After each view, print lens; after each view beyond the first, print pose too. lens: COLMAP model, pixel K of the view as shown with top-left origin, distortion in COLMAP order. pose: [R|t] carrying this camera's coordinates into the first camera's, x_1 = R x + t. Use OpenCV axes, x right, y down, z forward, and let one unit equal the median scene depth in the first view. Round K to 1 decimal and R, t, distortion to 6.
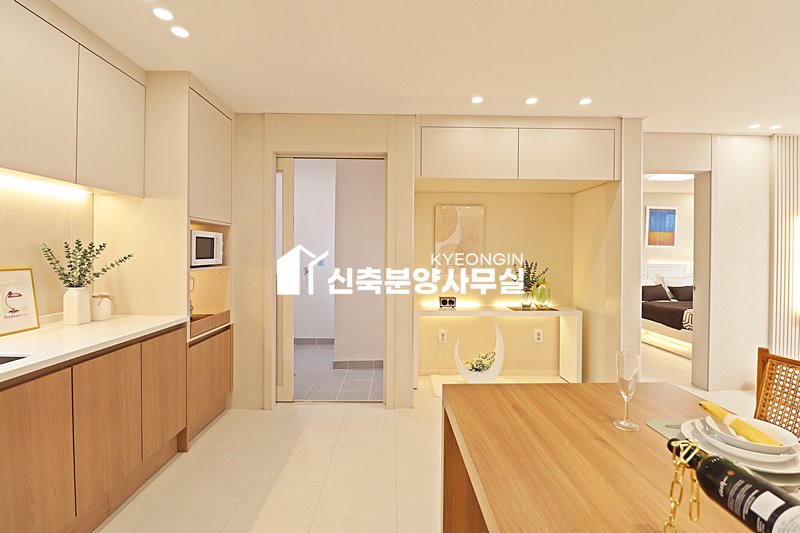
lens RADIAL K [[373.4, 0, 401.7], [0, 373.4, 257.3], [0, 0, 1]] dist [0.001396, -0.014985]
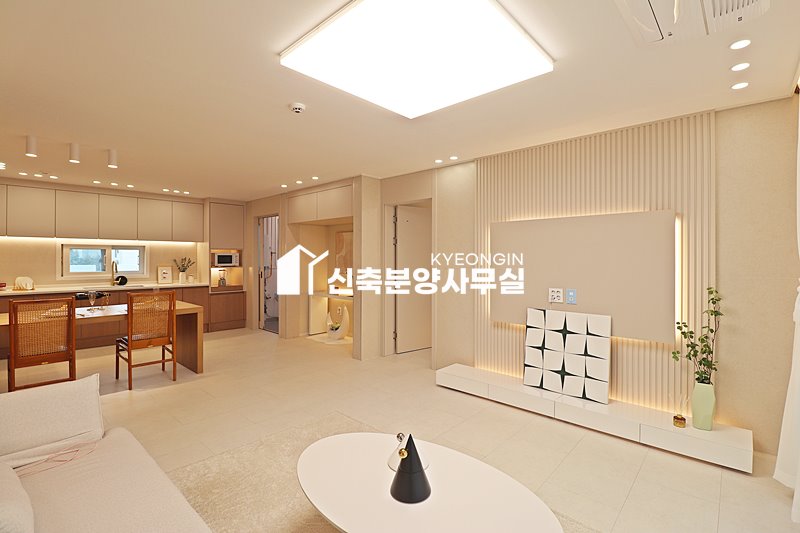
lens RADIAL K [[368.4, 0, 402.1], [0, 368.4, 257.9], [0, 0, 1]] dist [-0.000253, -0.014228]
pose [[0.720947, -0.004712, -0.692974, 1.741881], [-0.005108, 0.999914, -0.012113, -0.008063], [0.692972, 0.012272, 0.720860, 0.005432]]
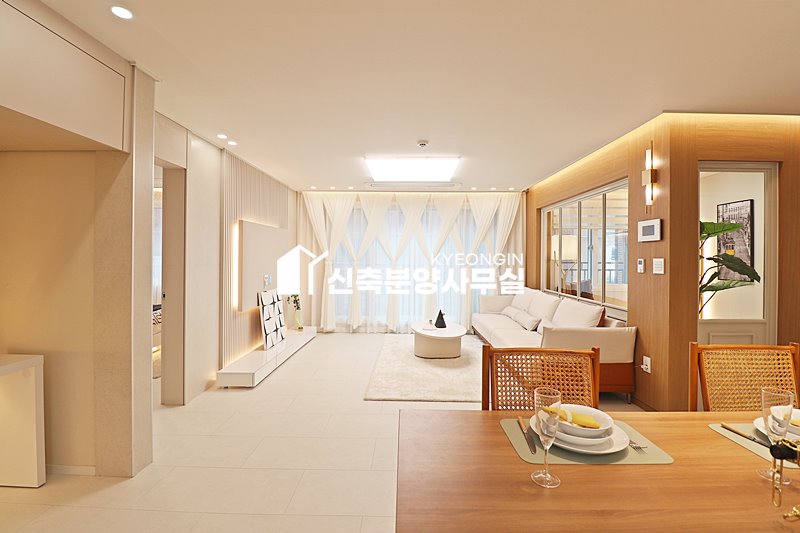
lens RADIAL K [[368.4, 0, 402.1], [0, 368.4, 257.9], [0, 0, 1]] dist [-0.000253, -0.014228]
pose [[0.040853, -0.007252, 0.999139, -0.074511], [0.002231, 0.999972, 0.007167, -0.014549], [-0.999163, 0.001936, 0.040868, 0.440144]]
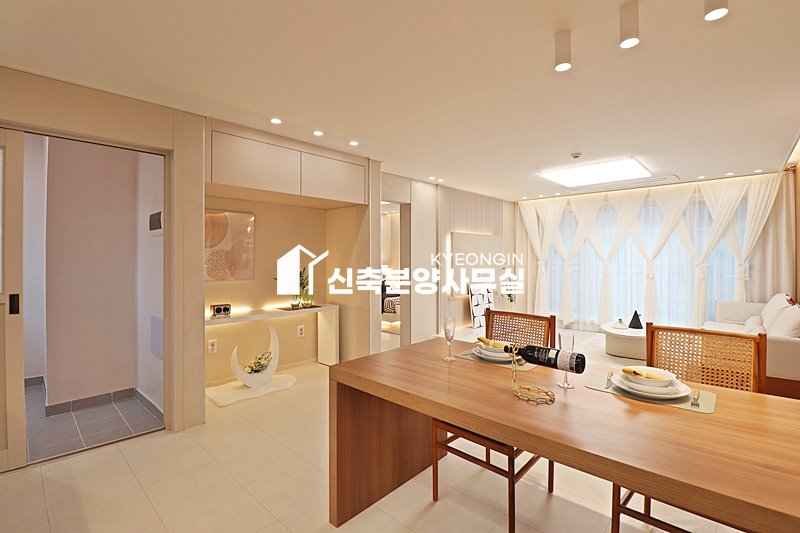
lens RADIAL K [[368.4, 0, 402.1], [0, 368.4, 257.9], [0, 0, 1]] dist [-0.000253, -0.014228]
pose [[0.700782, -0.005532, 0.713354, -0.266332], [0.013234, 0.999899, -0.005246, -0.005153], [-0.713253, 0.013117, 0.700784, -0.018422]]
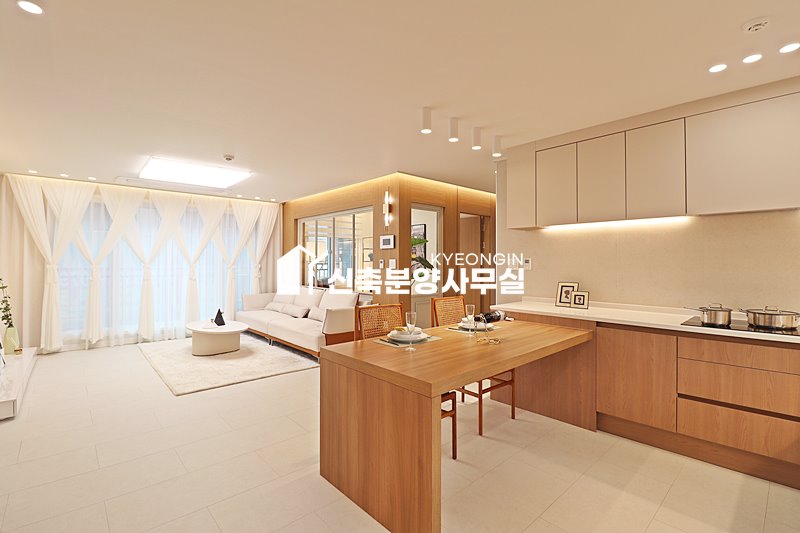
lens RADIAL K [[368.4, 0, 402.1], [0, 368.4, 257.9], [0, 0, 1]] dist [-0.000253, -0.014228]
pose [[-0.656728, 0.001179, 0.754126, -0.287352], [0.001289, 0.999999, -0.000441, -0.010238], [-0.754126, 0.000682, -0.656729, 0.792784]]
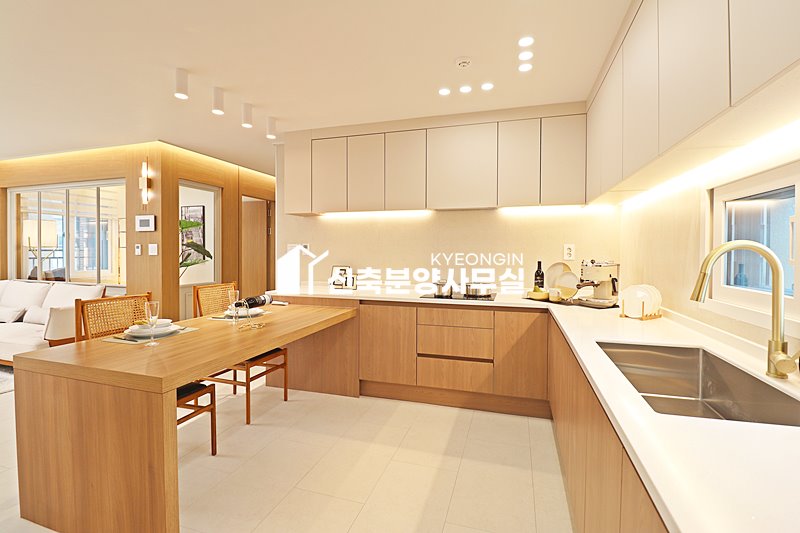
lens RADIAL K [[367.6, 0, 403.4], [0, 367.6, 256.9], [0, 0, 1]] dist [-0.001309, -0.012959]
pose [[-0.948148, -0.015277, 0.317463, -0.349698], [-0.007188, 0.999619, 0.026636, -0.000659], [-0.317749, 0.022973, -0.947896, 0.759899]]
